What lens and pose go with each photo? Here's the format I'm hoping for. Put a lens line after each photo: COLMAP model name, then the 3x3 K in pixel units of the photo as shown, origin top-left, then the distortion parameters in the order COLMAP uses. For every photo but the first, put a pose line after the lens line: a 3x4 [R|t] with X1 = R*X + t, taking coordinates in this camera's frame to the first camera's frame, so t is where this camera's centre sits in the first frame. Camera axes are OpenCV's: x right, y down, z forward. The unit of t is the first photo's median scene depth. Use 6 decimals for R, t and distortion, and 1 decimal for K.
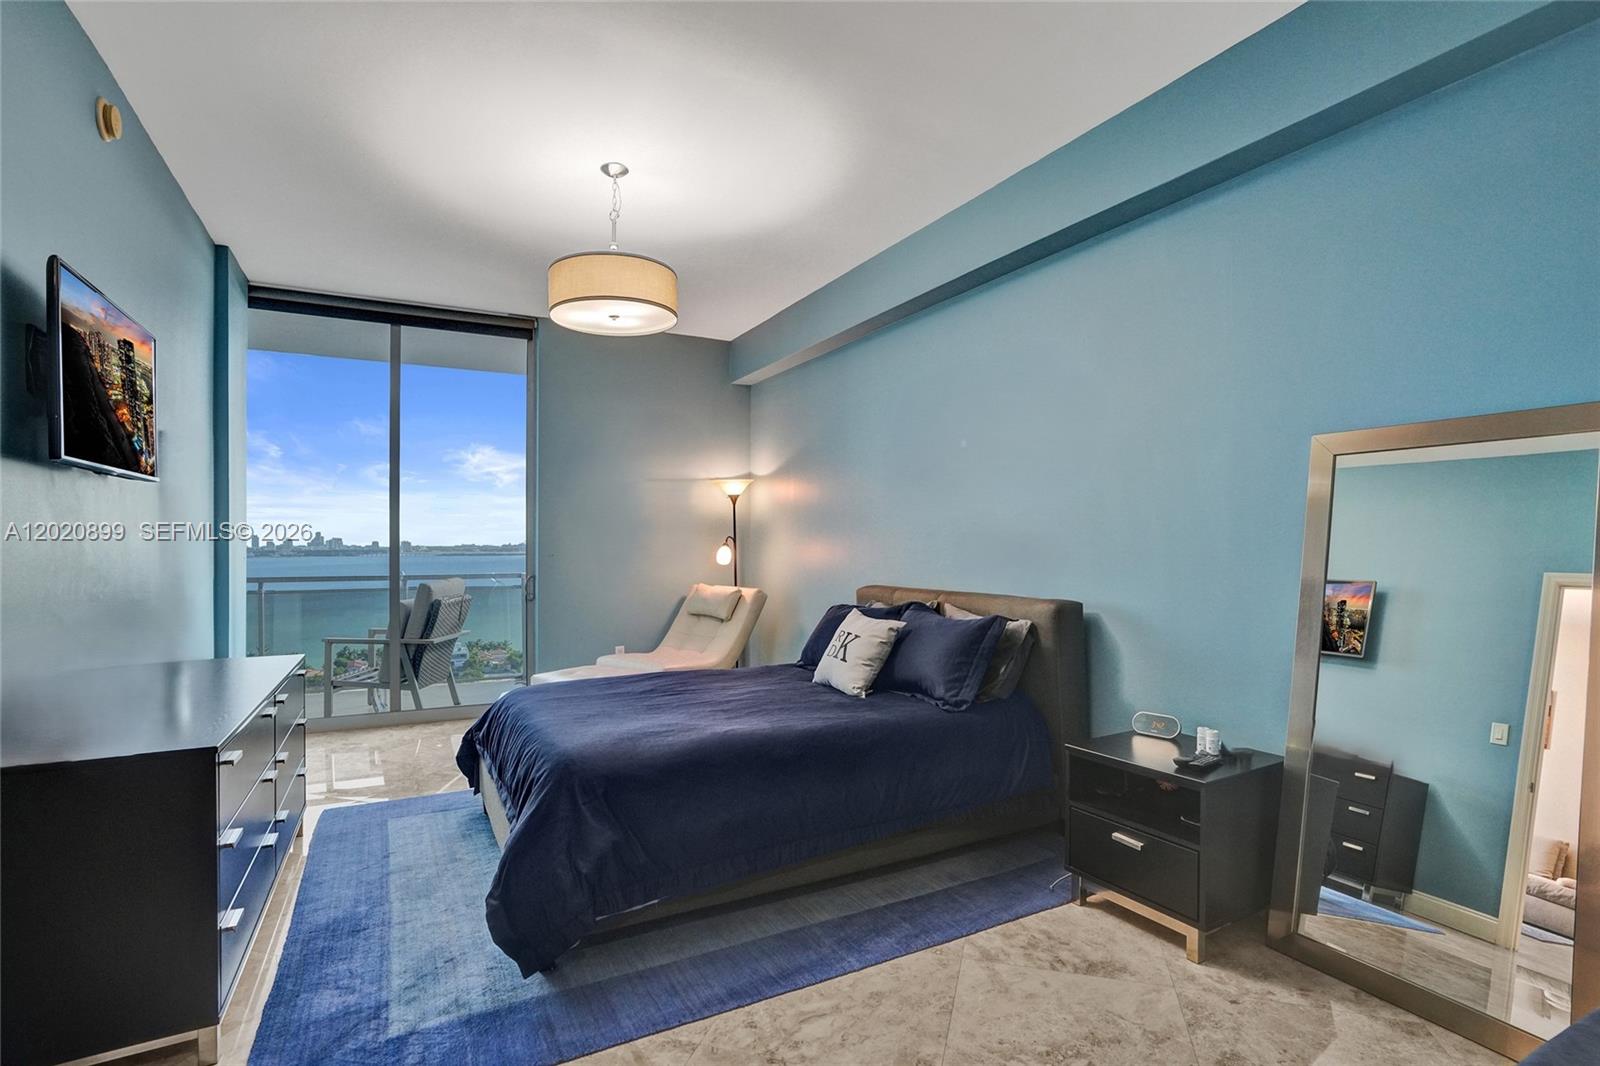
lens RADIAL K [[758.8, 0, 800.9], [0, 758.8, 541.4], [0, 0, 1]] dist [0.002582, 0.001253]
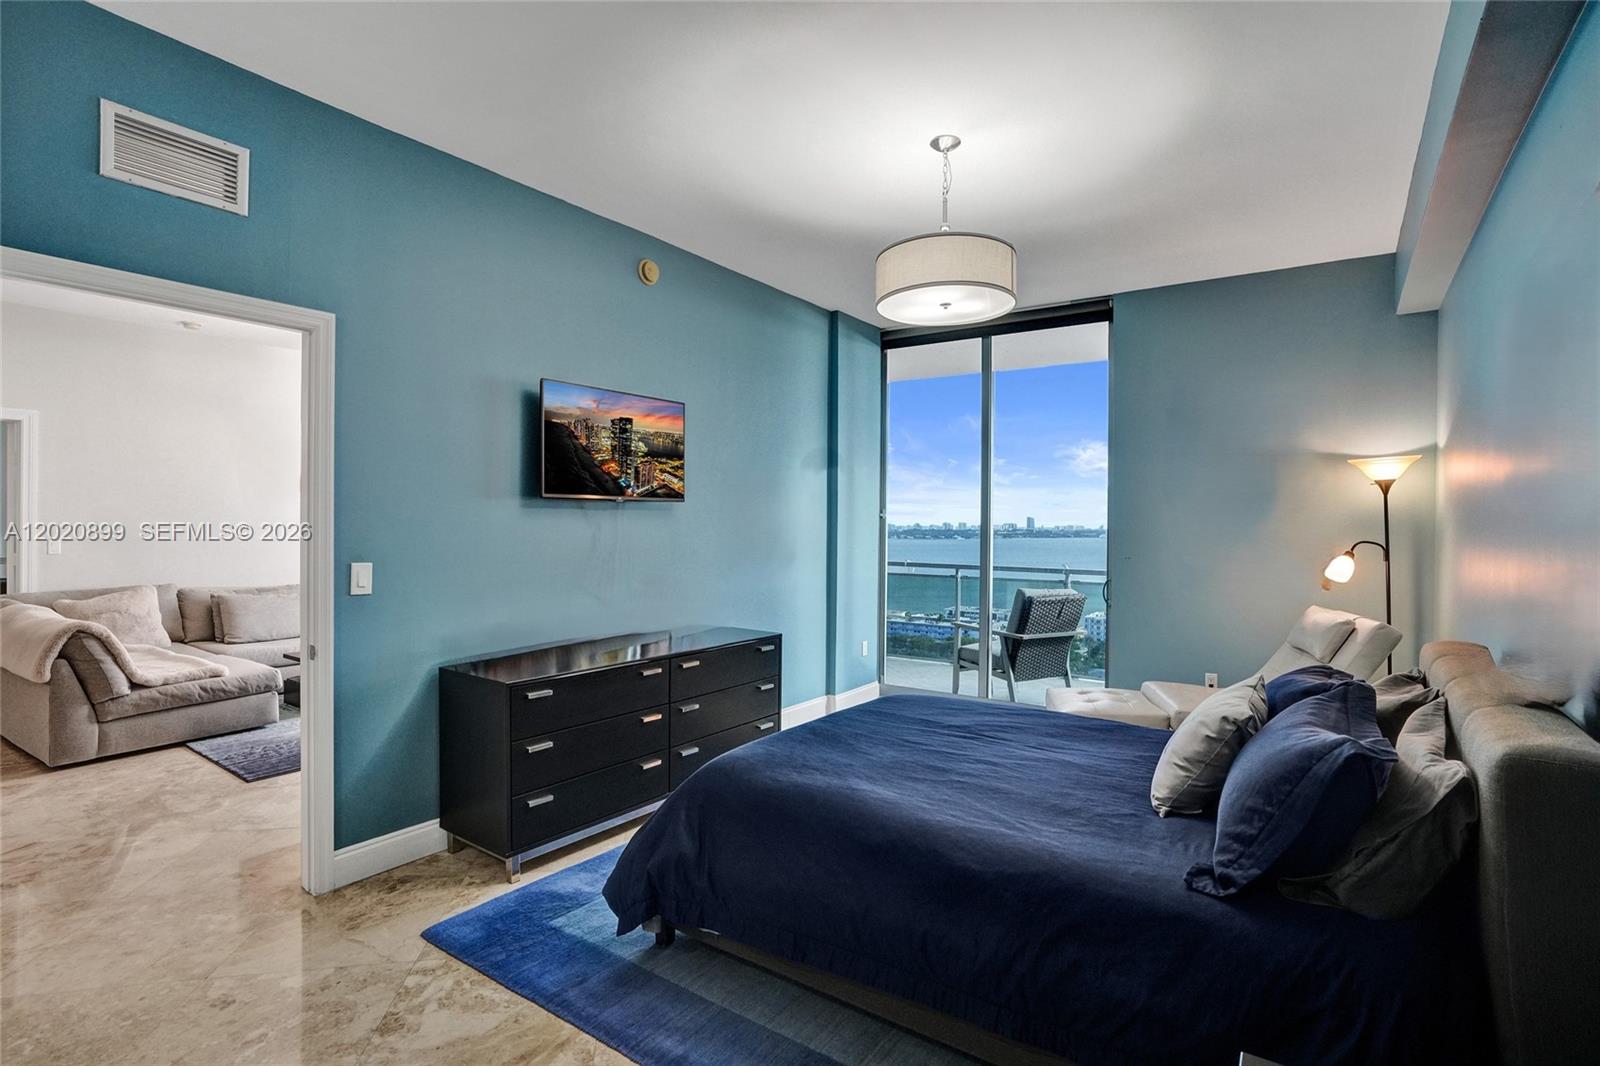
lens RADIAL K [[768.5, 0, 804.9], [0, 768.5, 556.9], [0, 0, 1]] dist [-0.074757, 0.000123]
pose [[0.481003, 0.037917, -0.875899, 0.367369], [-0.000943, 0.999086, 0.042732, -0.029544], [0.876719, -0.019728, 0.480599, 0.329056]]
